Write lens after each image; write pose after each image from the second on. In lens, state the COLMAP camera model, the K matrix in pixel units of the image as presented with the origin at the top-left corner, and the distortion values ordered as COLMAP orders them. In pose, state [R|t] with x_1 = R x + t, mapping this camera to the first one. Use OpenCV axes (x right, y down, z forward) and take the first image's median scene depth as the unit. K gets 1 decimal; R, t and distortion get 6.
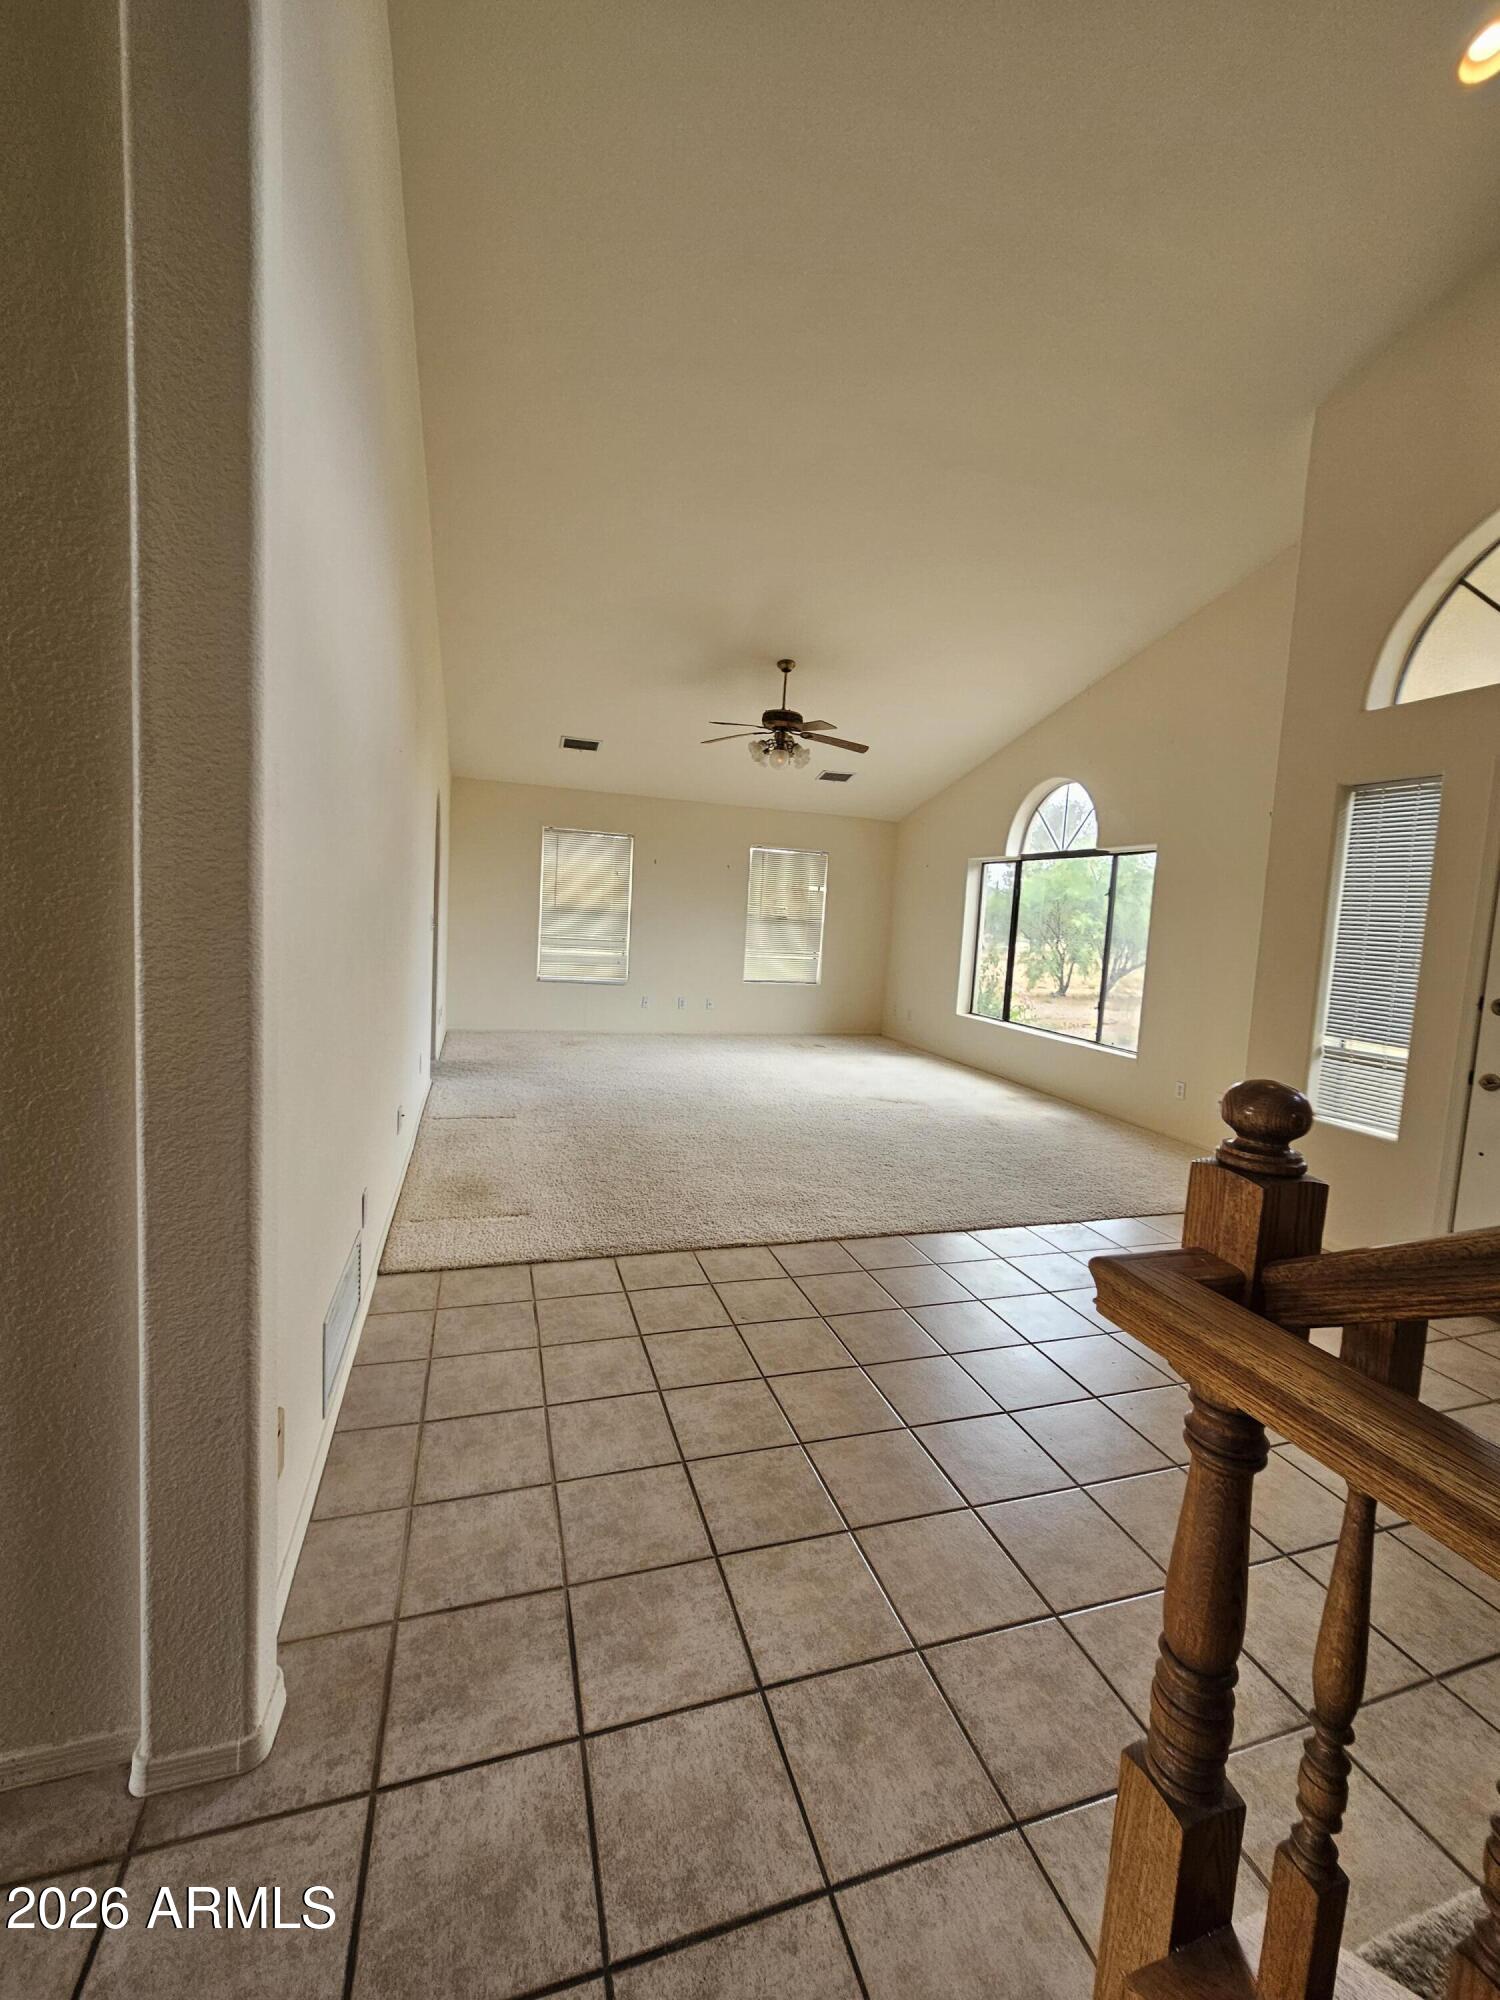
lens RADIAL K [[826.7, 0, 750.0], [0, 826.7, 1000.0], [0, 0, 1]] dist [0.000899, -0.000046]
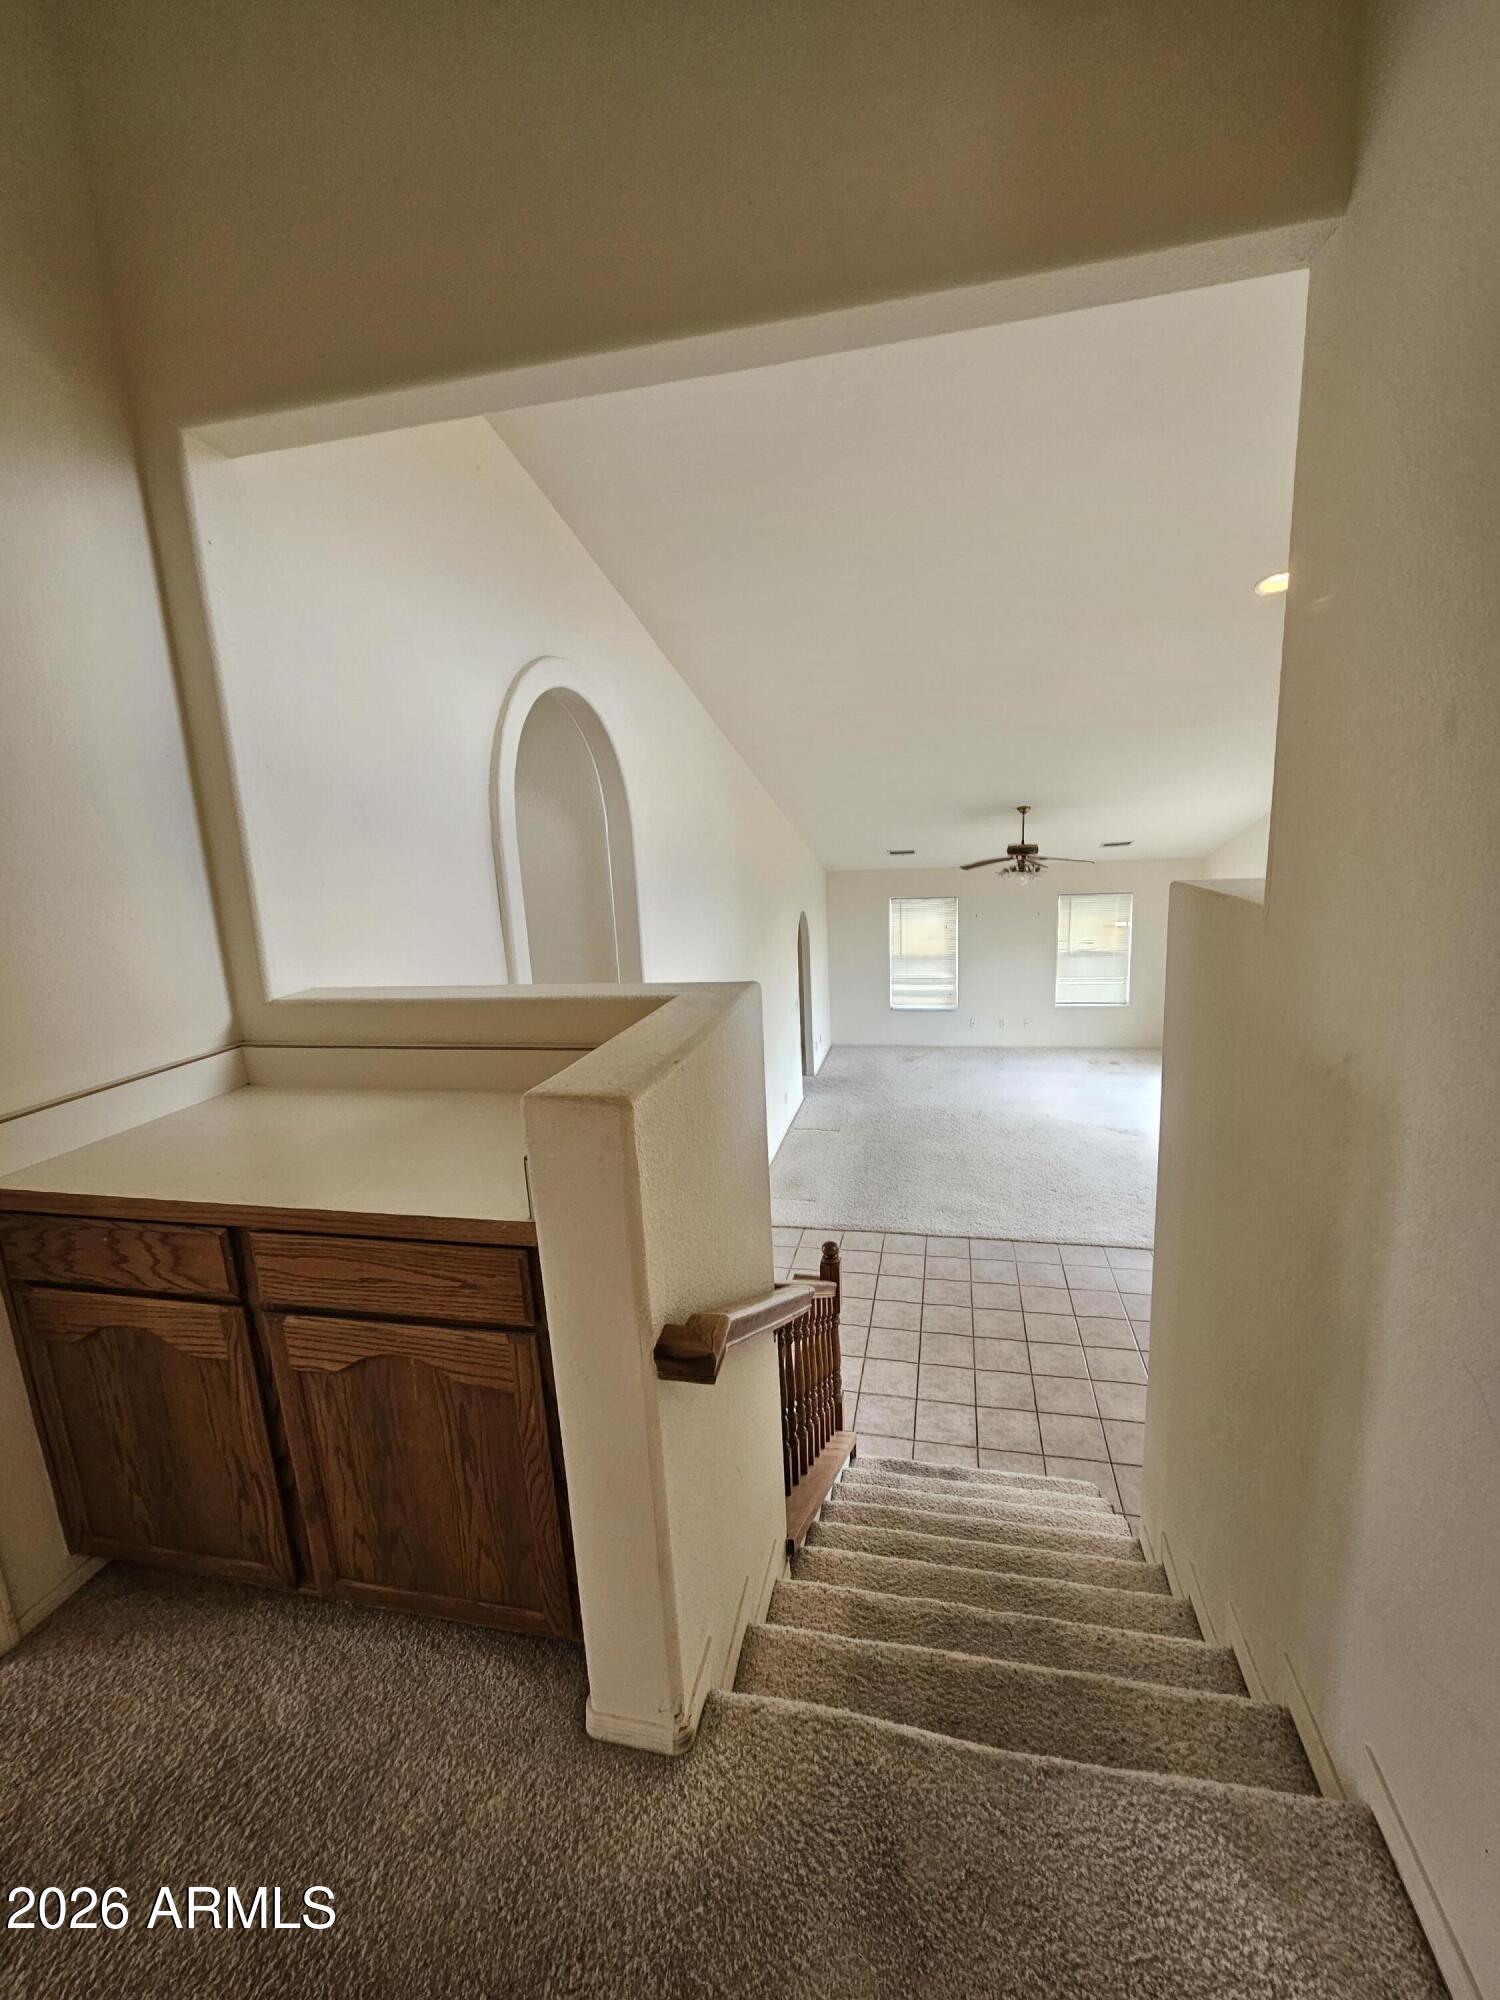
lens RADIAL K [[826.7, 0, 750.0], [0, 826.7, 1000.0], [0, 0, 1]] dist [0.000899, -0.000046]
pose [[0.852492, 0.000939, -0.522739, 0.368322], [0.048150, 0.995606, 0.080312, -0.223835], [0.520518, -0.093635, 0.848701, -0.409905]]
